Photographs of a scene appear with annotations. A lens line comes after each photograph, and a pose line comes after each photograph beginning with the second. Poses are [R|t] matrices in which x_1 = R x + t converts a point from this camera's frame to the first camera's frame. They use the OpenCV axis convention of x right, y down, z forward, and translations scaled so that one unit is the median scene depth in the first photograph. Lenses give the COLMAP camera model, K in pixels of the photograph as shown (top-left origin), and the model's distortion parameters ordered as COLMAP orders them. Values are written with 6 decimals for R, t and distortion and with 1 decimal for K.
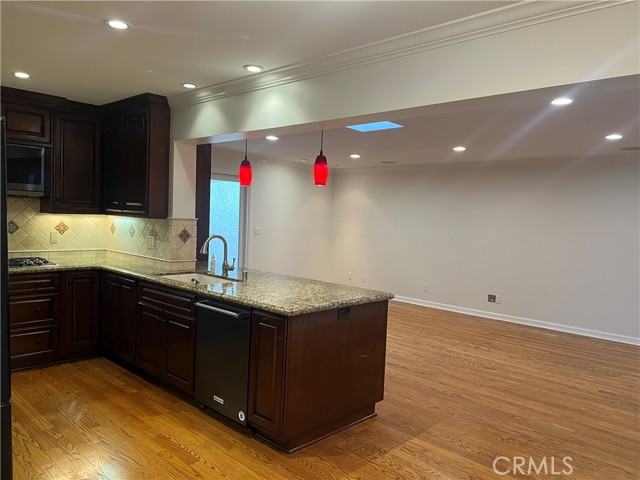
lens RADIAL K [[481.7, 0, 321.4], [0, 481.7, 240.6], [0, 0, 1]] dist [0.037162, -0.039940]
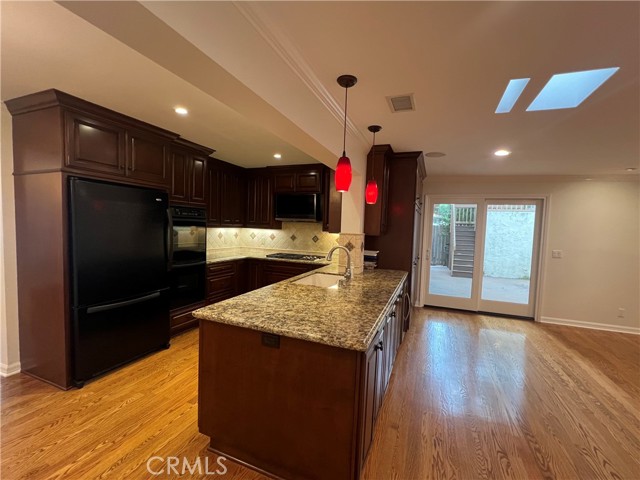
lens RADIAL K [[276.7, 0, 320.0], [0, 276.7, 243.3], [0, 0, 1]] dist [-0.002394, -0.000567]
pose [[0.366086, 0.030192, -0.930091, 0.415614], [-0.072830, 0.997337, 0.003710, -0.018198], [0.927727, 0.066380, 0.367310, 0.719360]]
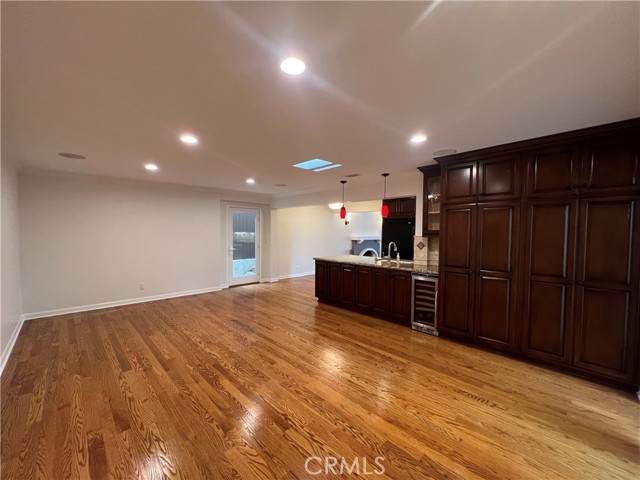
lens RADIAL K [[257.1, 0, 321.0], [0, 257.1, 240.3], [0, 0, 1]] dist [-0.003169, 0.000897]
pose [[-0.998178, -0.051571, 0.031319, 0.061361], [-0.048630, 0.994902, 0.088342, -0.098866], [-0.035715, 0.086658, -0.995598, 2.108628]]
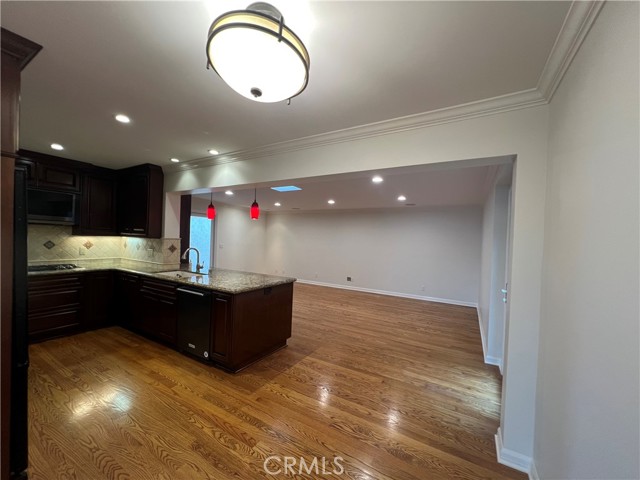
lens RADIAL K [[257.1, 0, 322.0], [0, 257.1, 241.1], [0, 0, 1]] dist [-0.003169, 0.000897]
pose [[0.974346, -0.007603, 0.224928, 0.023623], [0.016224, 0.999202, -0.036506, 0.004979], [-0.224471, 0.039218, 0.973691, 0.016729]]
